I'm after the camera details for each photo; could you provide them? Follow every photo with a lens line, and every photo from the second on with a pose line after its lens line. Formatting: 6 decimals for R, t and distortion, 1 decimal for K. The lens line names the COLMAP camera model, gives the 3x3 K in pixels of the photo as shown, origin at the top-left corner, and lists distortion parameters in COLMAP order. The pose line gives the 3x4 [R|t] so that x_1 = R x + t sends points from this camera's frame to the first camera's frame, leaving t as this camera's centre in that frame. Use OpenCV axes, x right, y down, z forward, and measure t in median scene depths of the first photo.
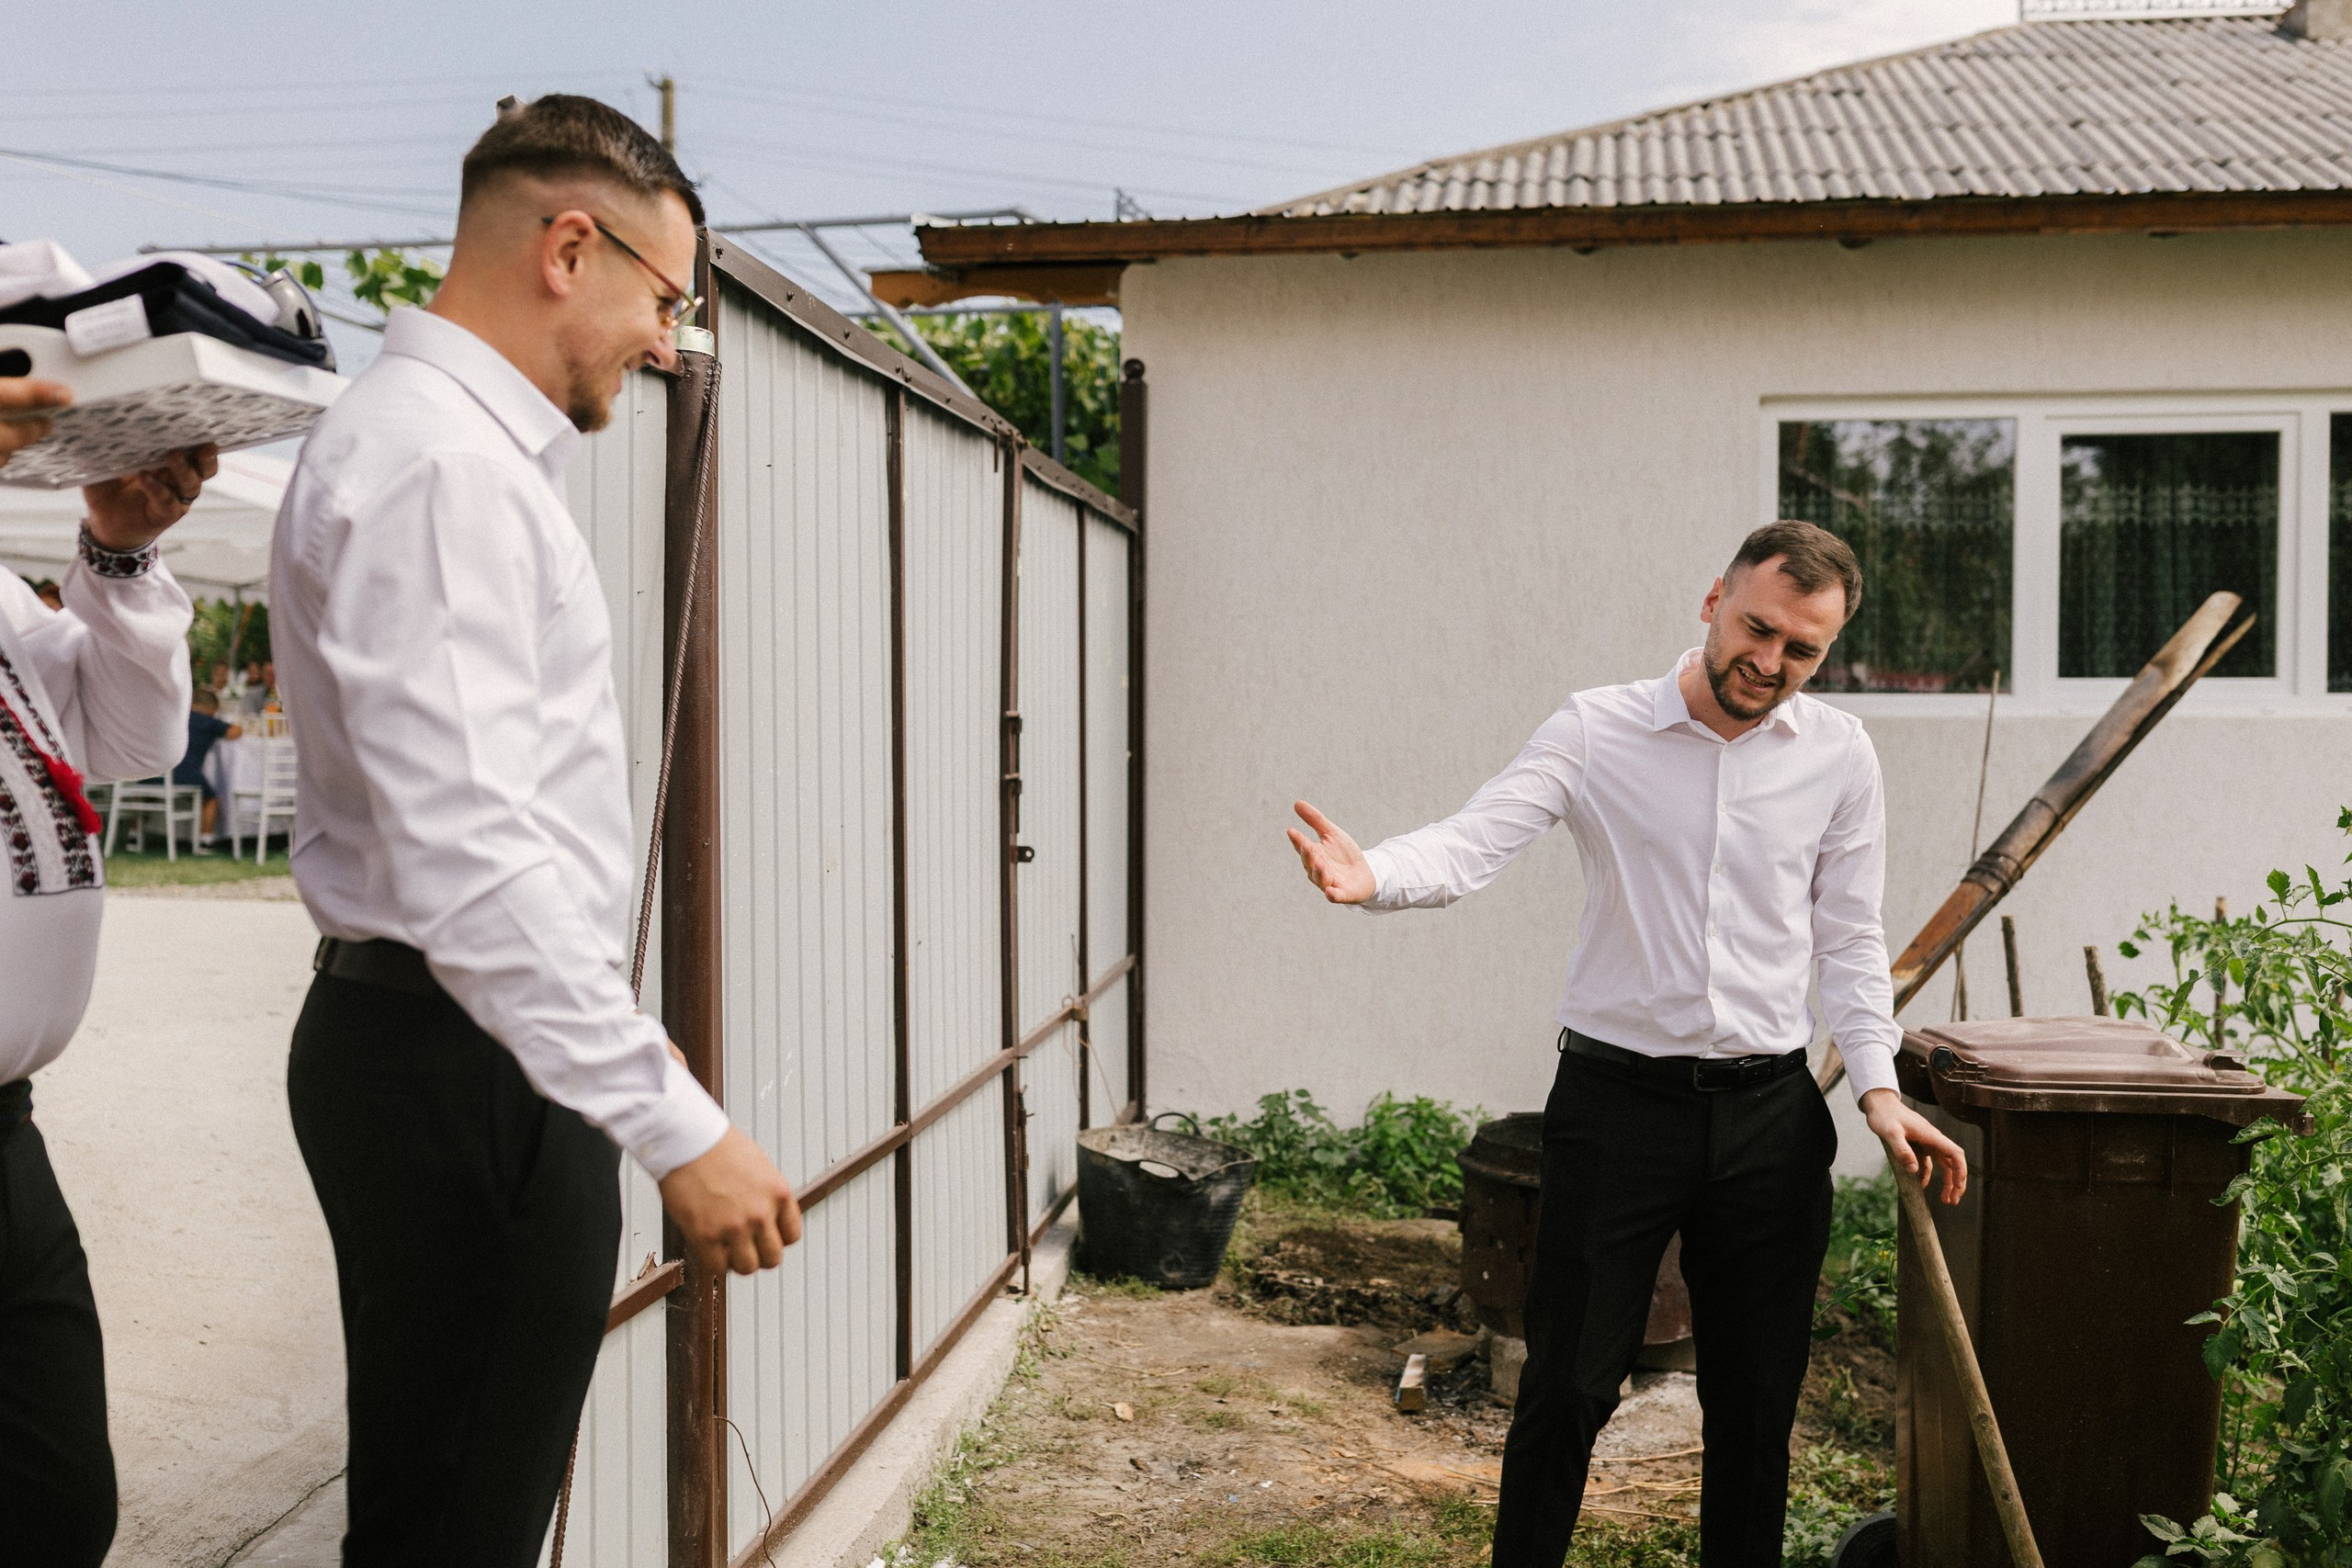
lens RADIAL K [[2340.5, 0, 1187.4], [0, 2340.5, 783.4], [0, 0, 1]] dist [0.014322, 0.000000]
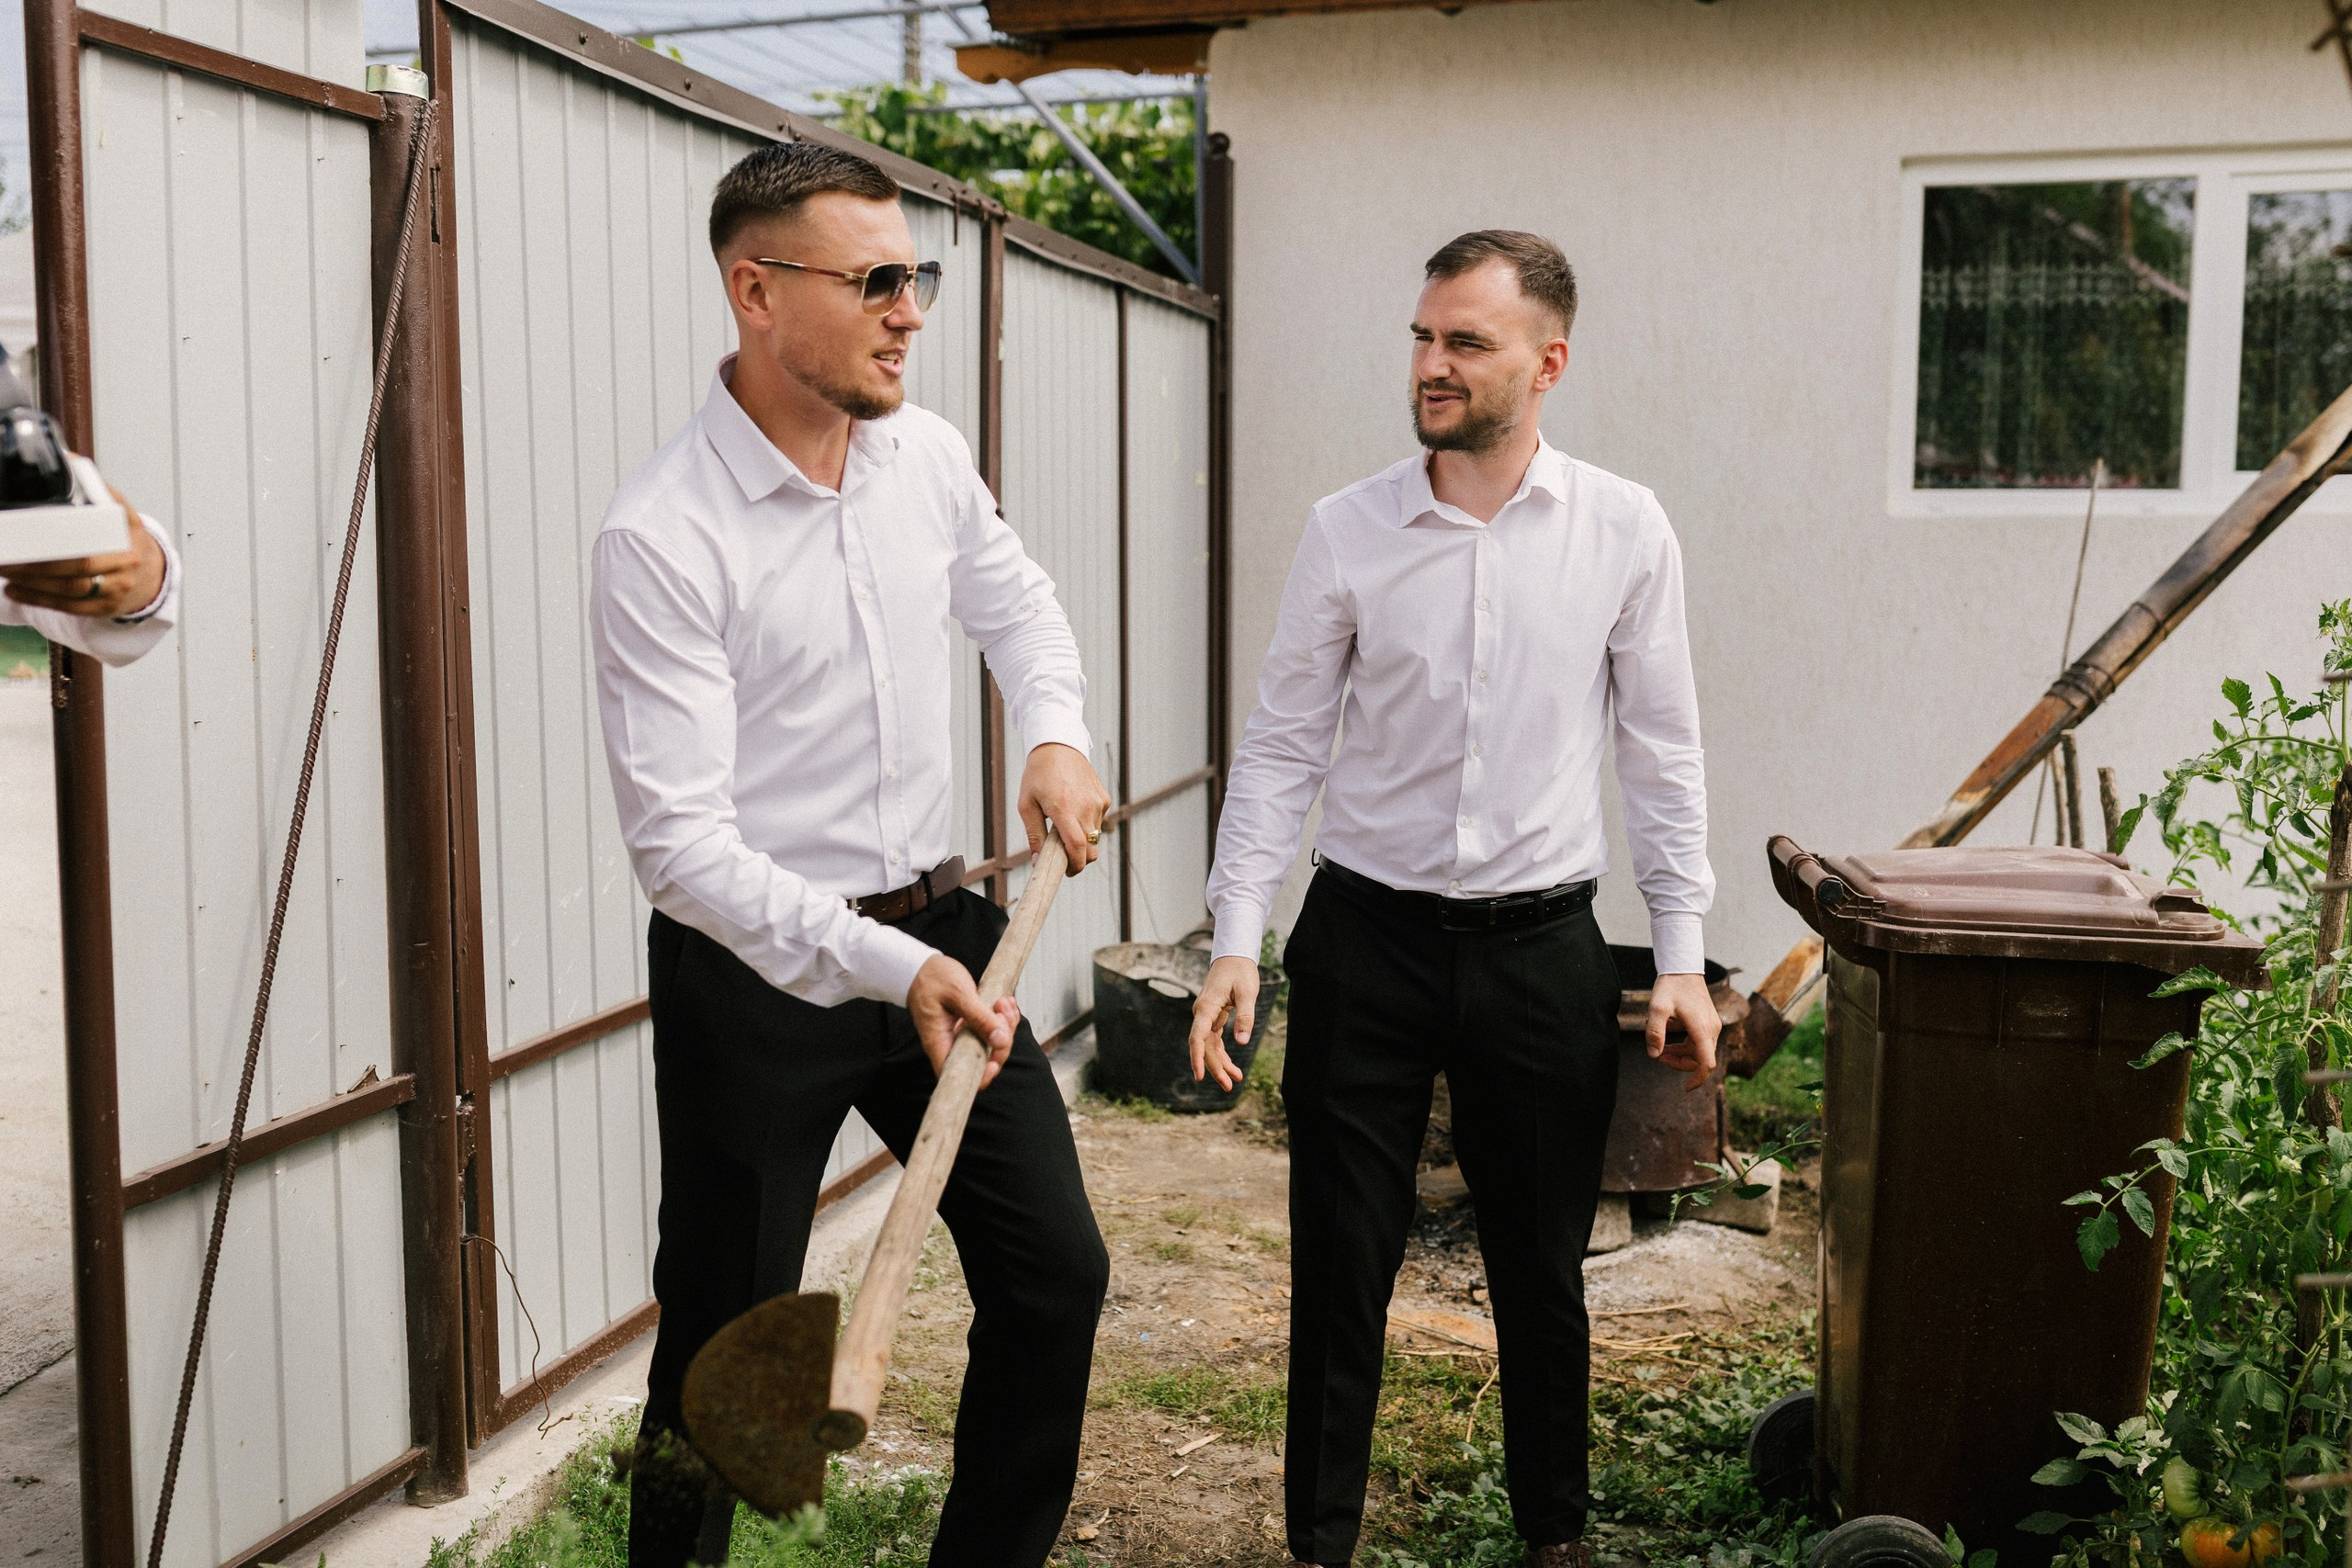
lens RADIAL K [[2340.5, 0, 1165.3], [0, 2340.5, 779.5], [0, 0, 1]] dist [0.014322, 0.000000]
pose [[0.990285, 0.015752, -0.138160, 0.124265], [-0.004935, 0.996918, 0.078289, 0.005440], [0.138967, -0.076847, 0.987311, 0.067536]]
